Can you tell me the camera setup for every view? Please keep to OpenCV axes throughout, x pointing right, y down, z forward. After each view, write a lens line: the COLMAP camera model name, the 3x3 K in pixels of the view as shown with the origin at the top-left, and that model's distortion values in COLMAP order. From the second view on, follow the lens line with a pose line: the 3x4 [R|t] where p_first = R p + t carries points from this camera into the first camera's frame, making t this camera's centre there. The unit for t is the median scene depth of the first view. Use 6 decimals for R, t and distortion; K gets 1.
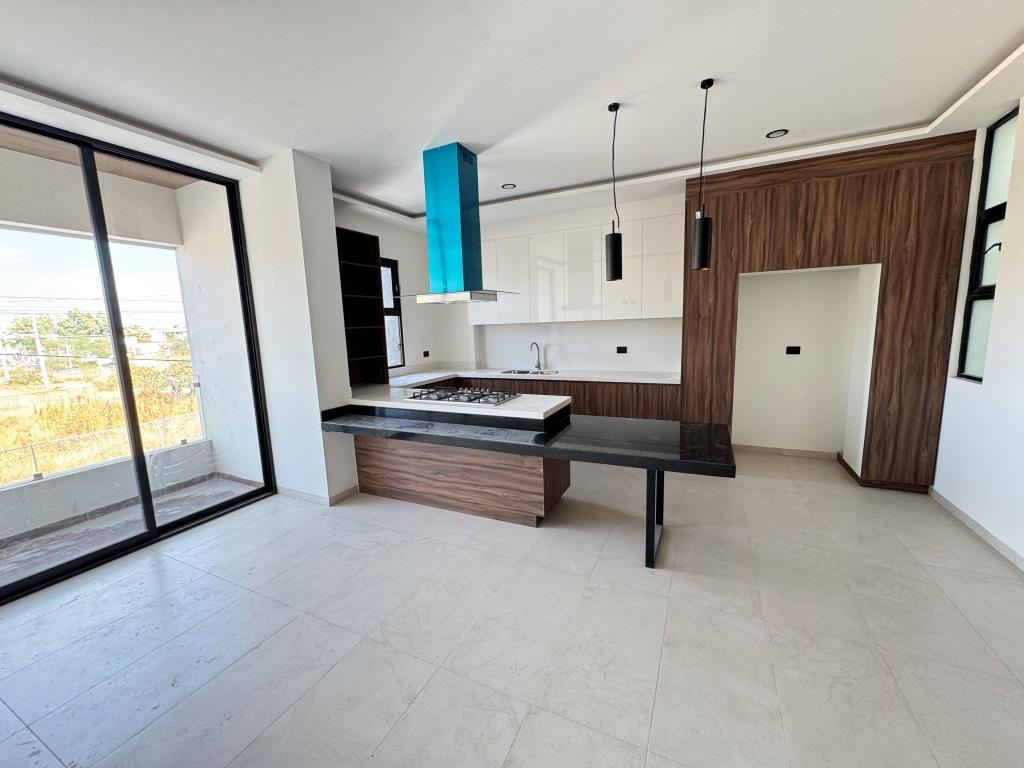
lens RADIAL K [[407.2, 0, 512.0], [0, 407.2, 384.0], [0, 0, 1]] dist [-0.003453, 0.000414]
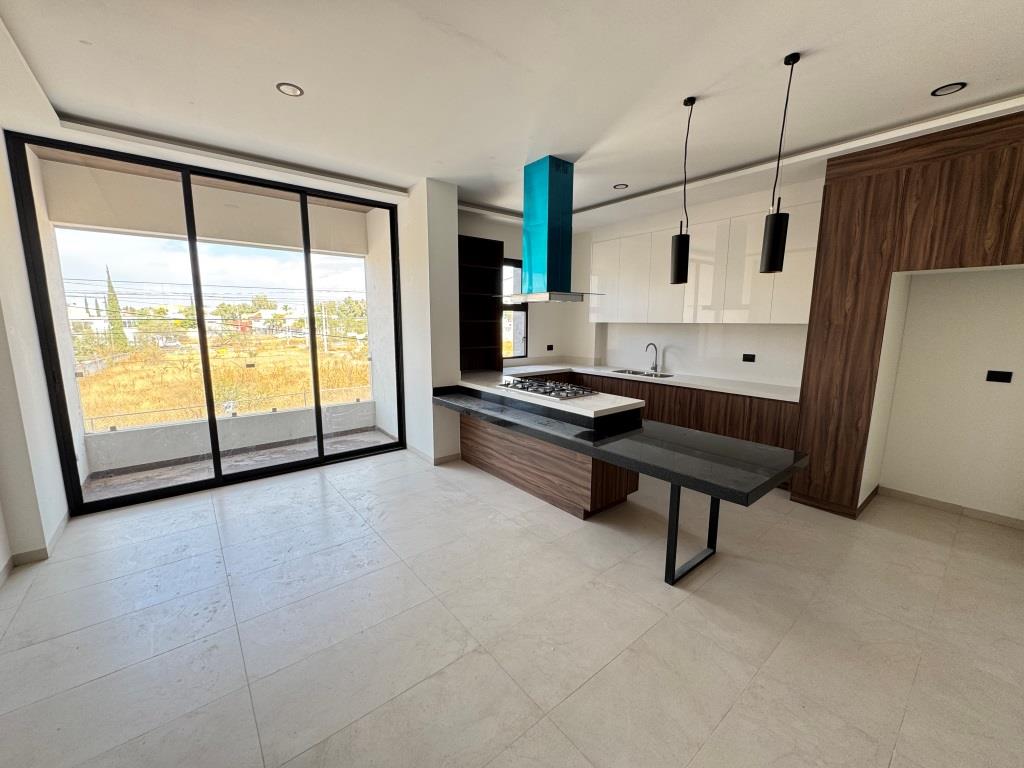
lens RADIAL K [[407.2, 0, 512.0], [0, 407.2, 384.0], [0, 0, 1]] dist [-0.003453, 0.000414]
pose [[0.903388, 0.104242, -0.415960, 0.258362], [-0.097876, 0.994523, 0.036665, -0.013386], [0.417504, 0.007590, 0.908643, -0.024639]]
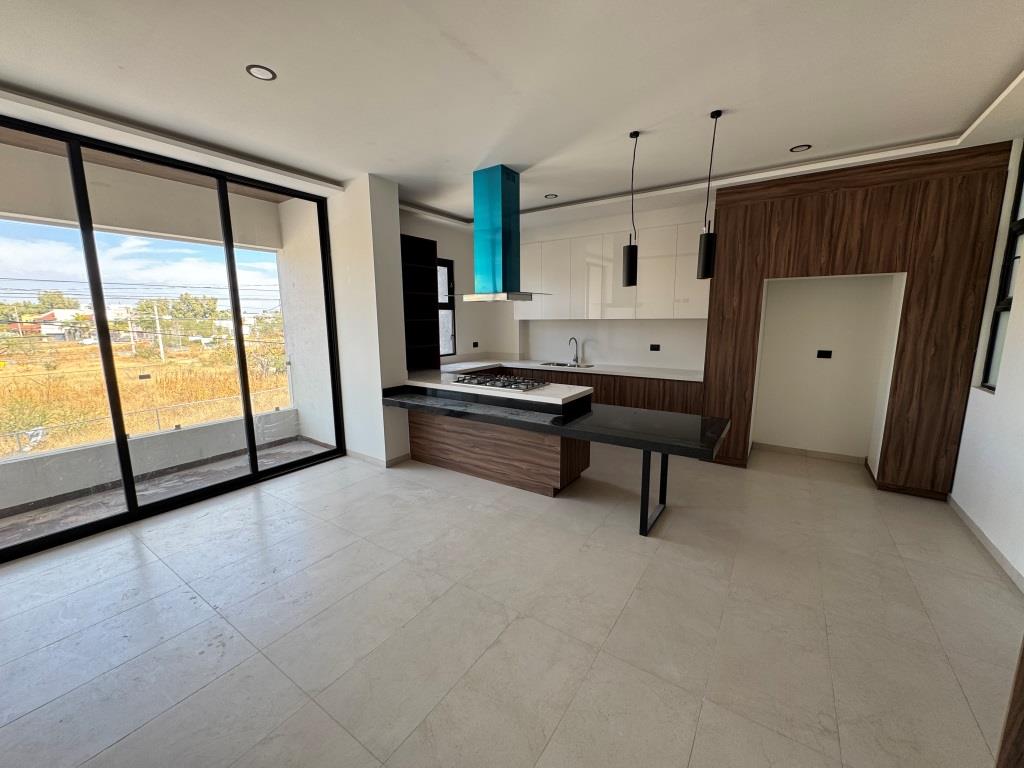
lens RADIAL K [[407.2, 0, 512.0], [0, 407.2, 384.0], [0, 0, 1]] dist [-0.003453, 0.000414]
pose [[0.989017, 0.049707, -0.139190, 0.079031], [-0.047139, 0.998653, 0.021686, 0.007824], [0.140080, -0.014887, 0.990028, -0.144625]]
